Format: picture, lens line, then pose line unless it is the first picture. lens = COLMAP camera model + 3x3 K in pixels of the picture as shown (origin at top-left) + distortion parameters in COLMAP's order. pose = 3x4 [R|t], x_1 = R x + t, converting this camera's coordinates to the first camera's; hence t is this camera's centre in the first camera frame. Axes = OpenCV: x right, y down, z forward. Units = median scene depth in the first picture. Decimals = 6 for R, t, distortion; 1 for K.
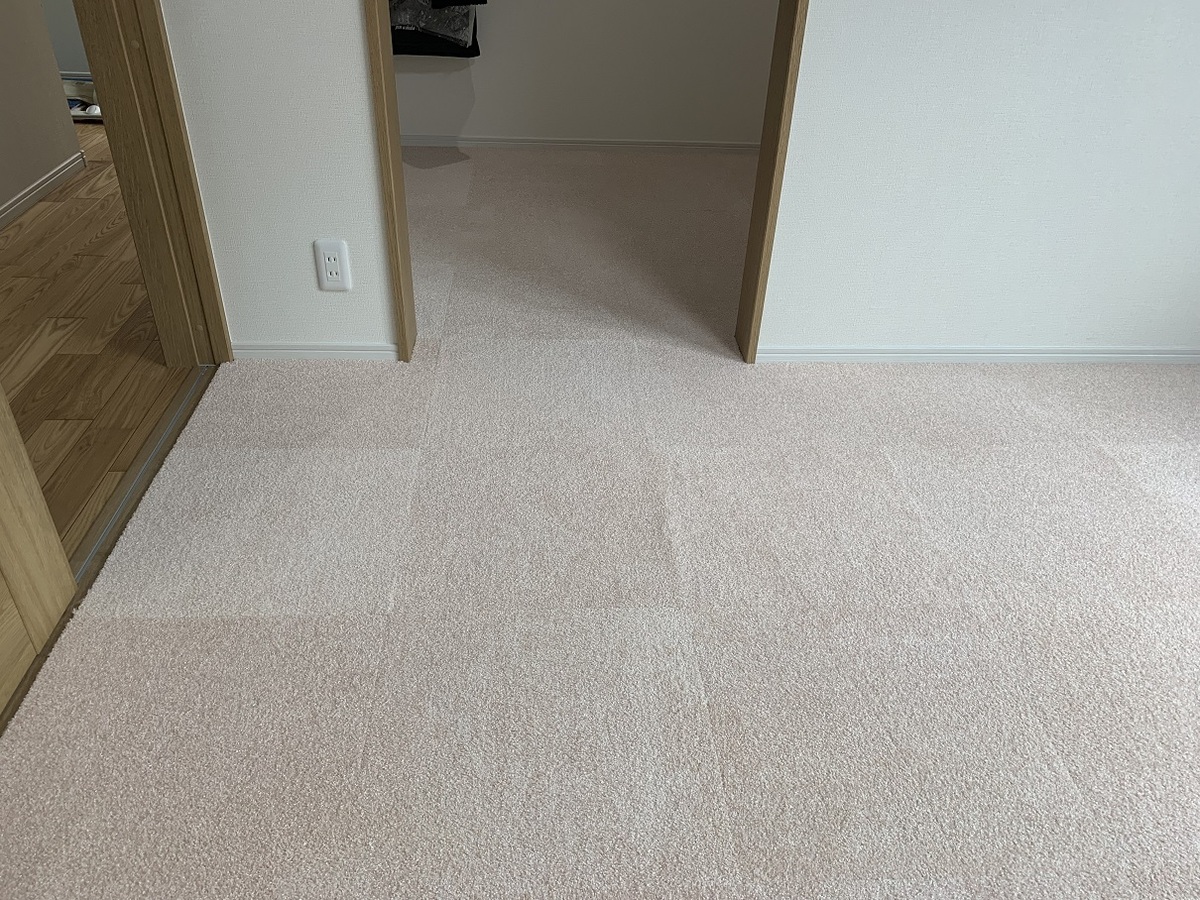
lens RADIAL K [[940.5, 0, 606.9], [0, 940.5, 449.4], [0, 0, 1]] dist [0.061768, -0.008093]
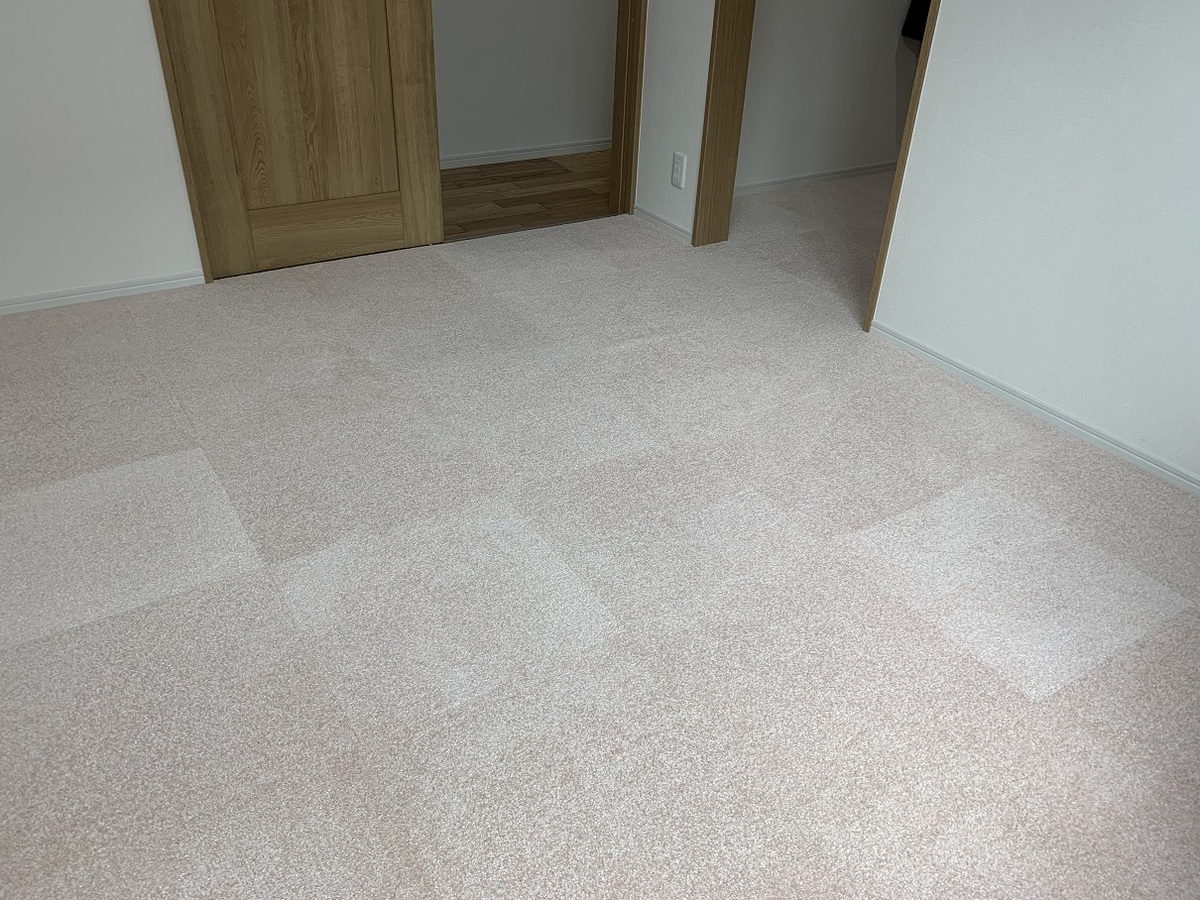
lens RADIAL K [[940.5, 0, 606.9], [0, 940.5, 449.4], [0, 0, 1]] dist [0.061768, -0.008093]
pose [[0.493204, 0.442461, -0.748985, 1.049811], [-0.499157, 0.849086, 0.172902, -0.007890], [0.712455, 0.288585, 0.639630, 0.021385]]
